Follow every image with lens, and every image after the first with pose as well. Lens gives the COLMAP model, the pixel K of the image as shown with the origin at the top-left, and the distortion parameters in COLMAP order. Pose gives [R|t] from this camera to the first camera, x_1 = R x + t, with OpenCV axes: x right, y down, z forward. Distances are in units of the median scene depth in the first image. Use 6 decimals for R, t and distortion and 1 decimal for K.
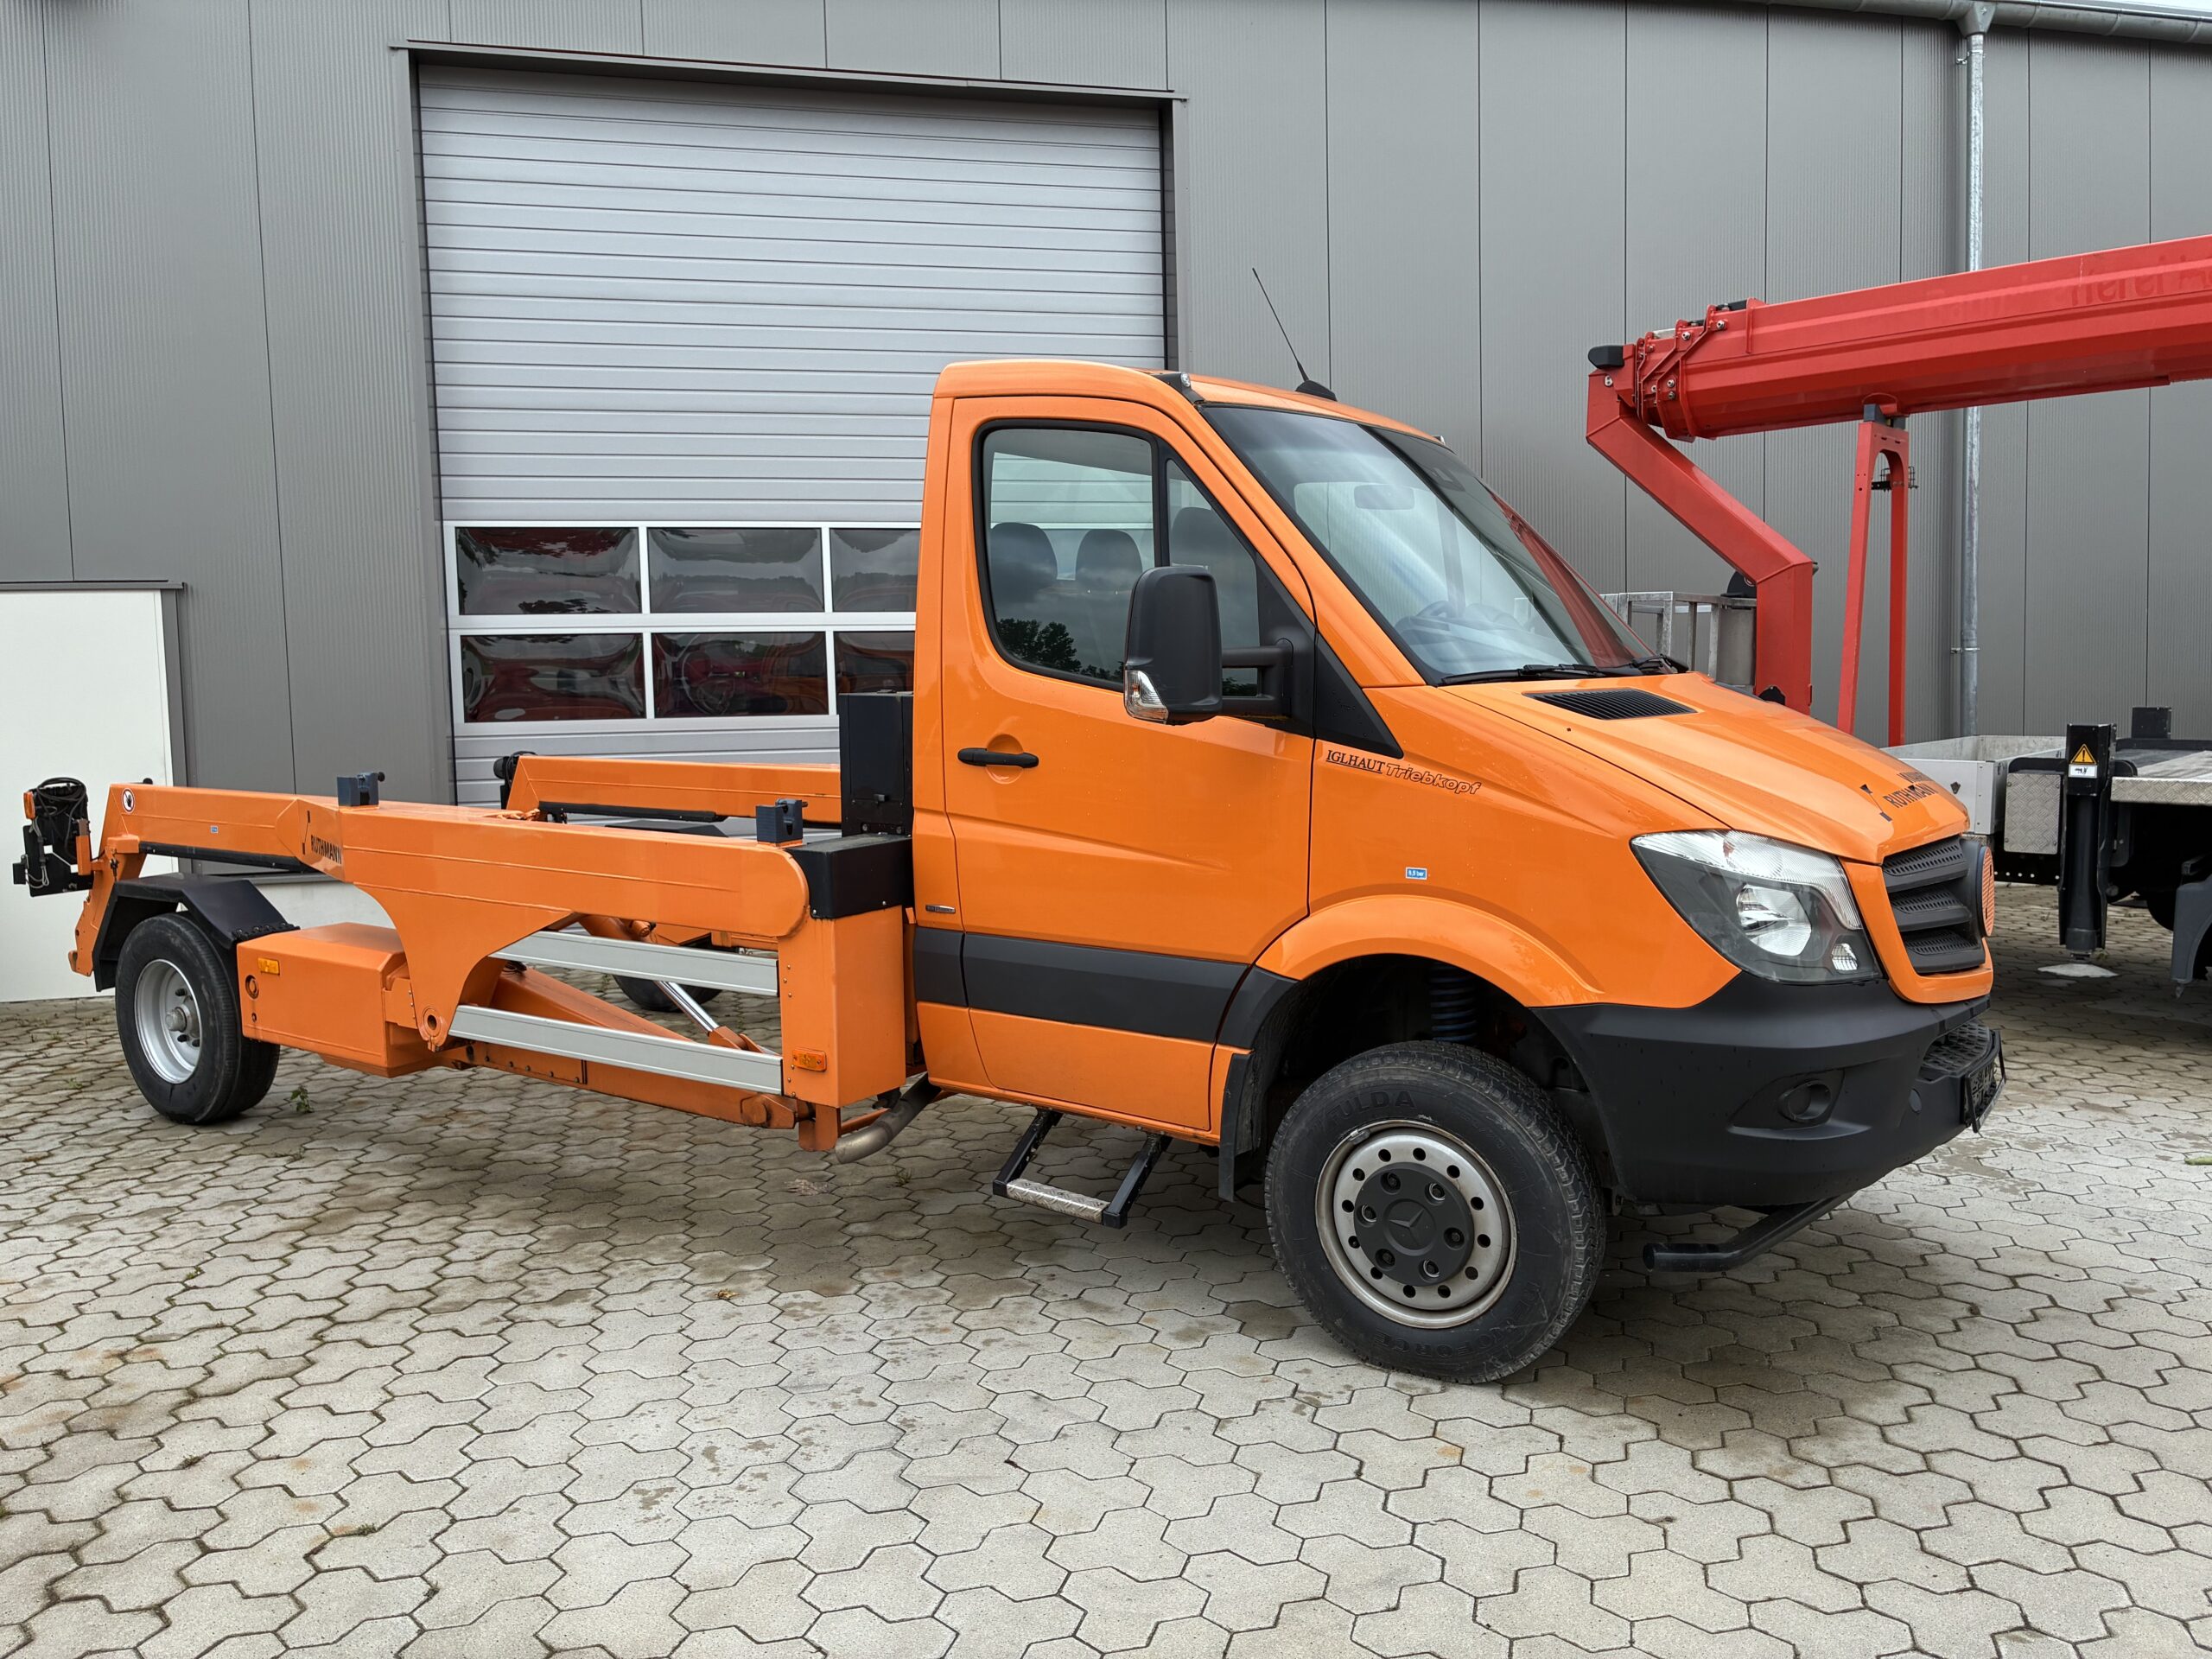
lens RADIAL K [[1689.8, 0, 1106.0], [0, 1689.8, 829.5], [0, 0, 1]] dist [0.009498, 0.000183]
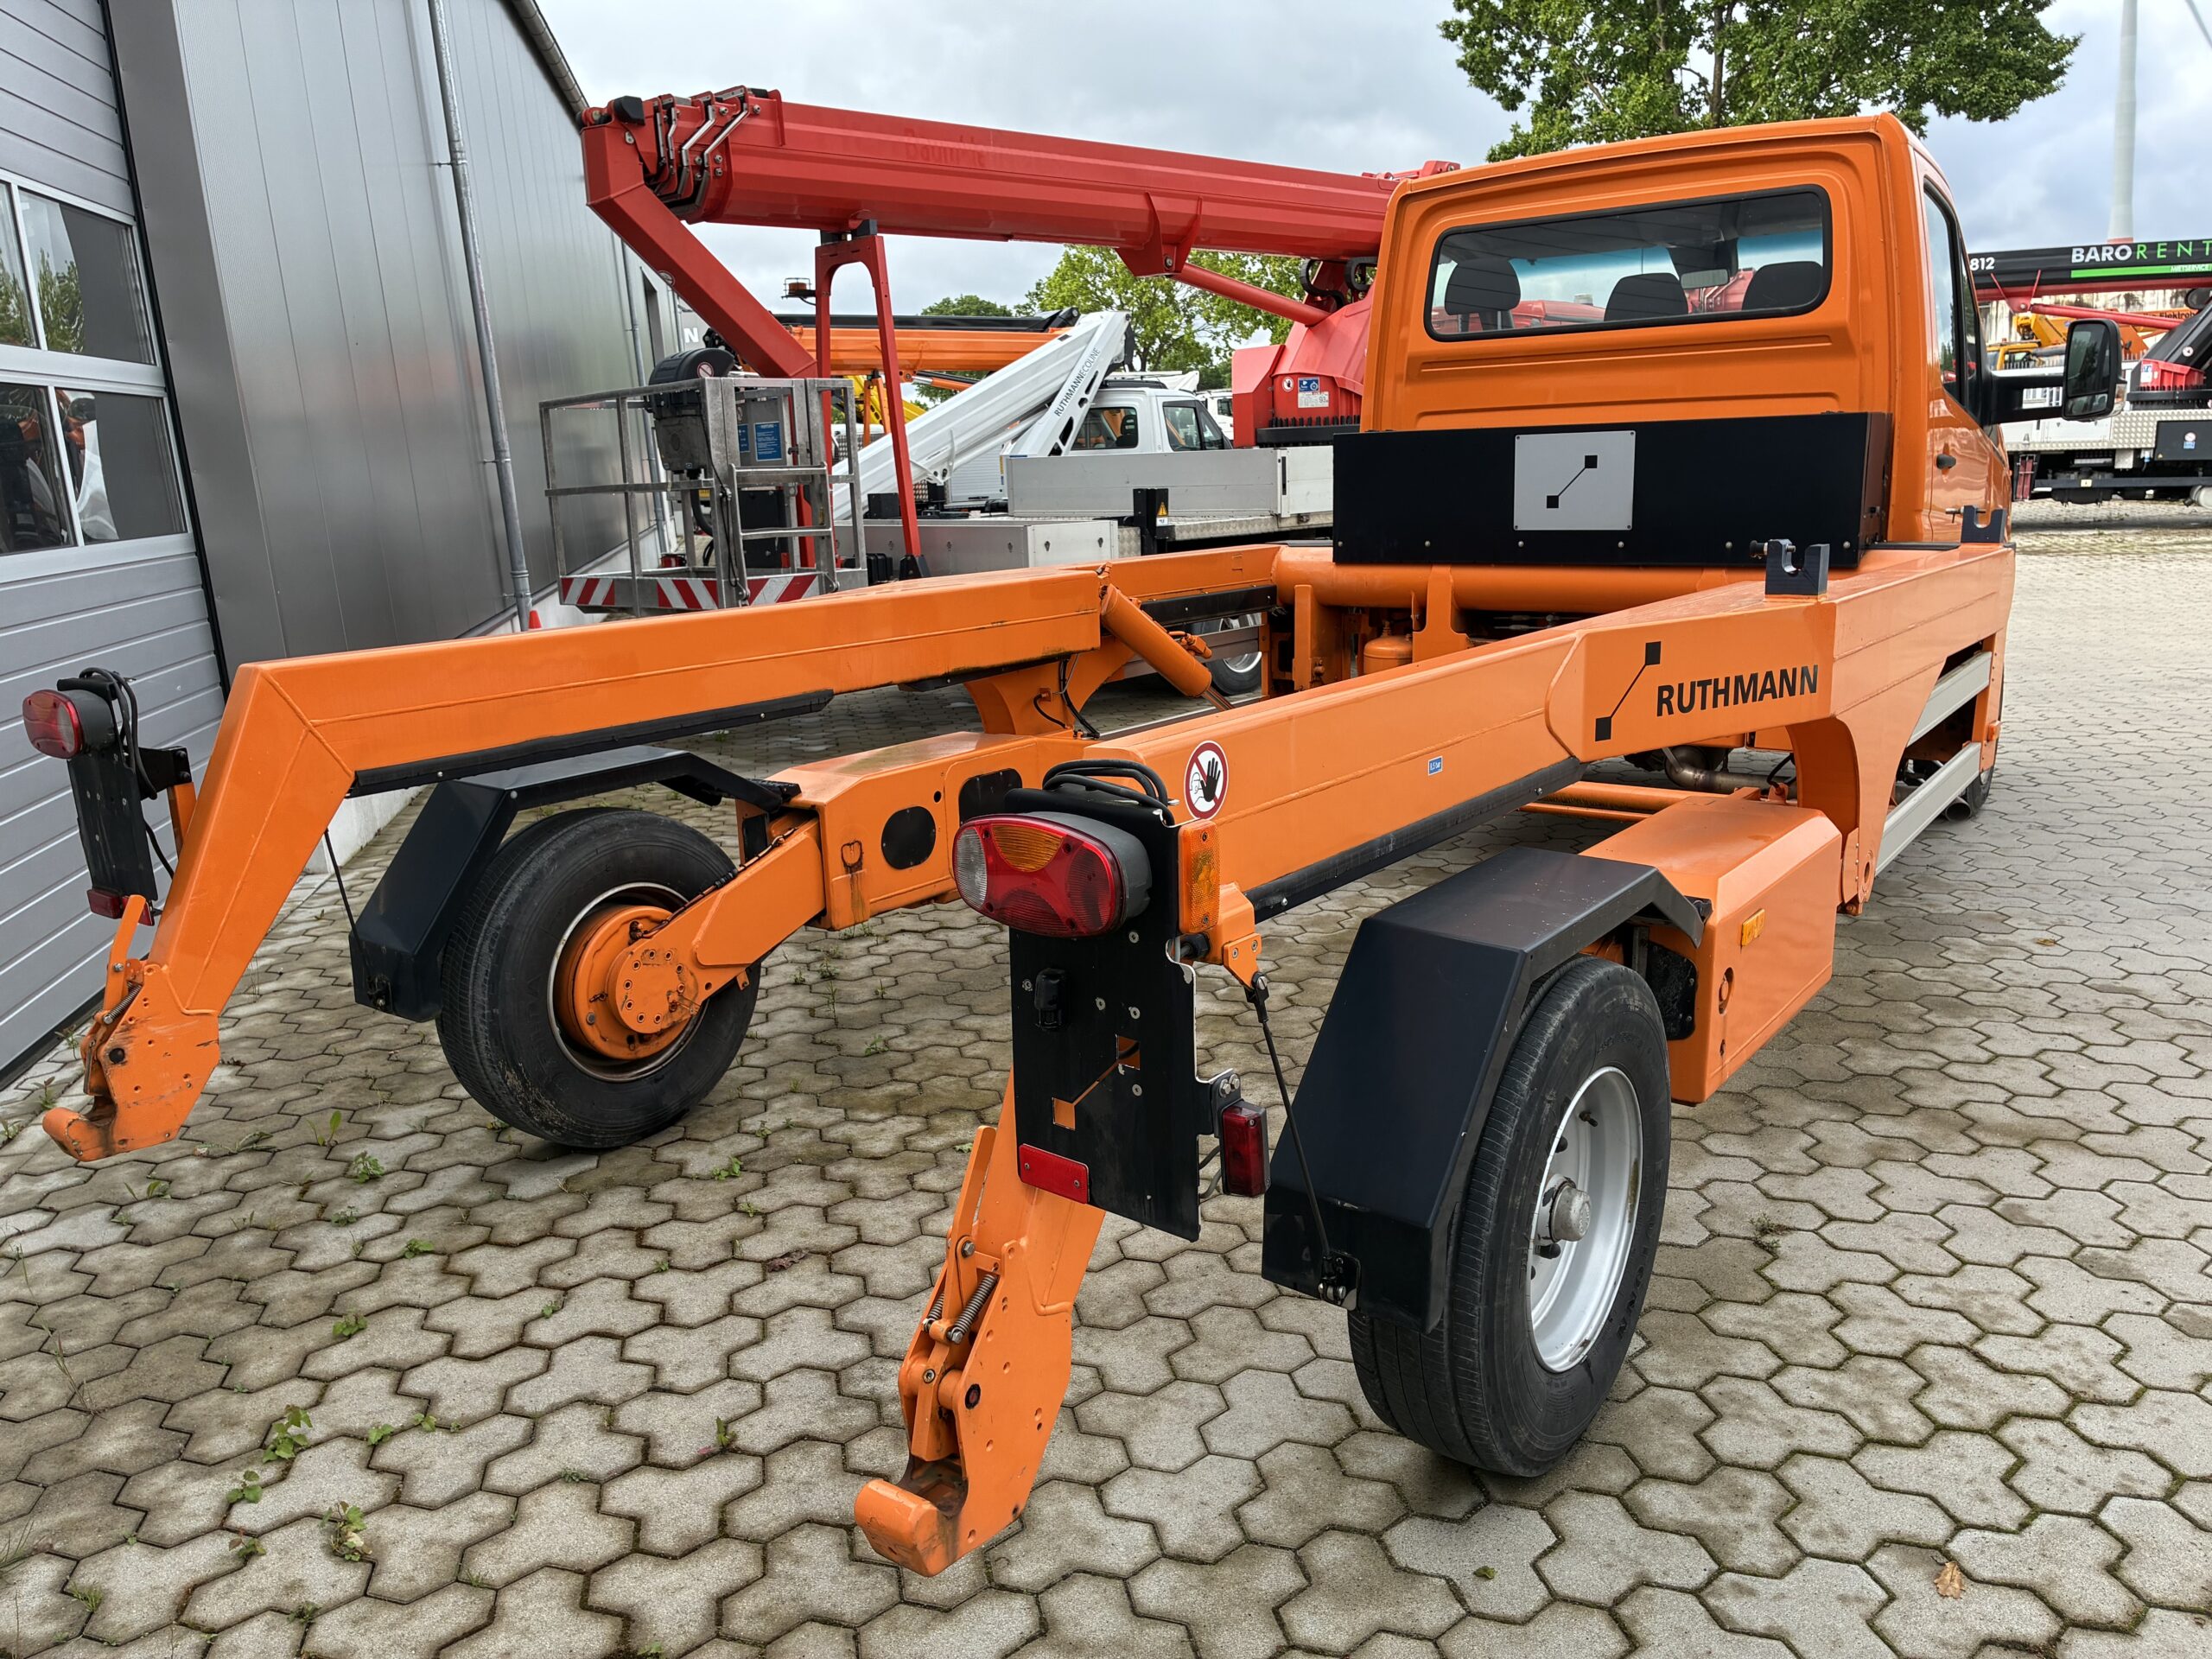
lens RADIAL K [[1679.4, 0, 1099.3], [0, 1679.4, 827.7], [0, 0, 1]] dist [0.049562, -0.070891]
pose [[0.038227, -0.204207, 0.978181, -1.302721], [0.137085, 0.970713, 0.197291, -0.106612], [-0.989821, 0.126552, 0.065101, 1.495017]]
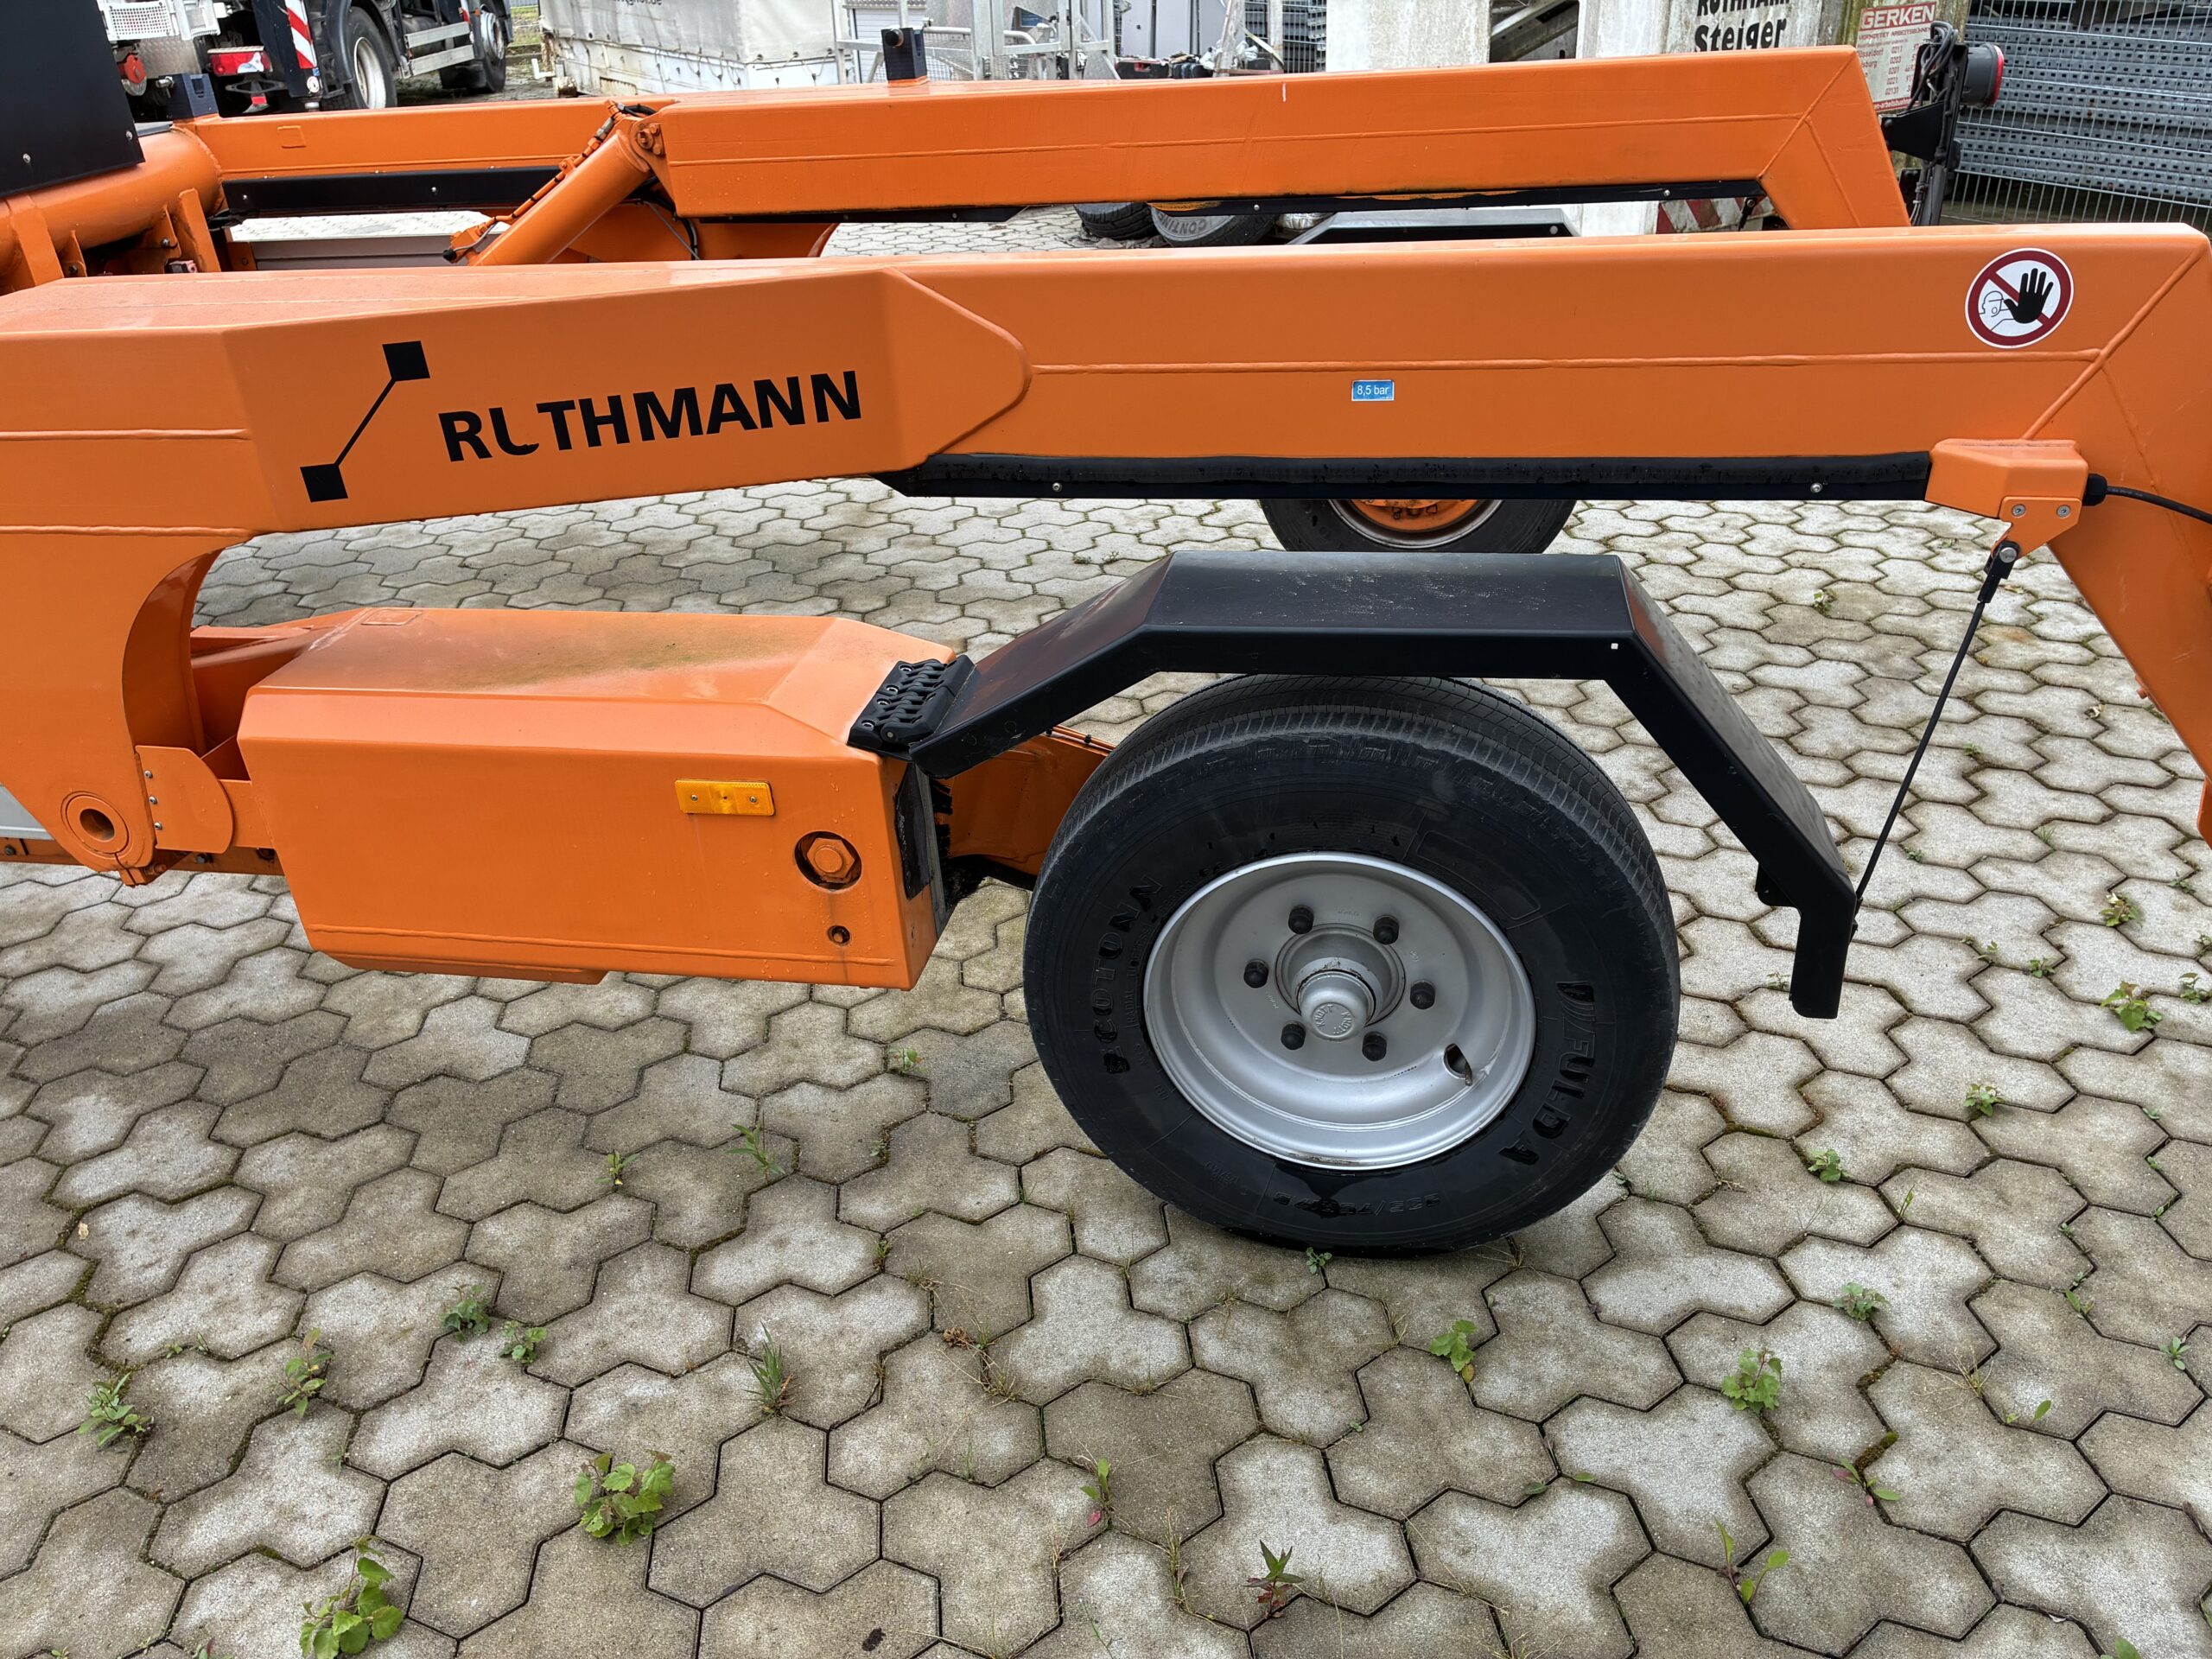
lens RADIAL K [[1689.8, 0, 1106.0], [0, 1689.8, 829.5], [0, 0, 1]] dist [0.009498, 0.000183]
pose [[-0.917420, 0.252629, -0.307439, -0.269140], [0.033324, 0.818678, 0.573286, -0.195744], [0.396522, 0.515699, -0.759490, 2.127326]]
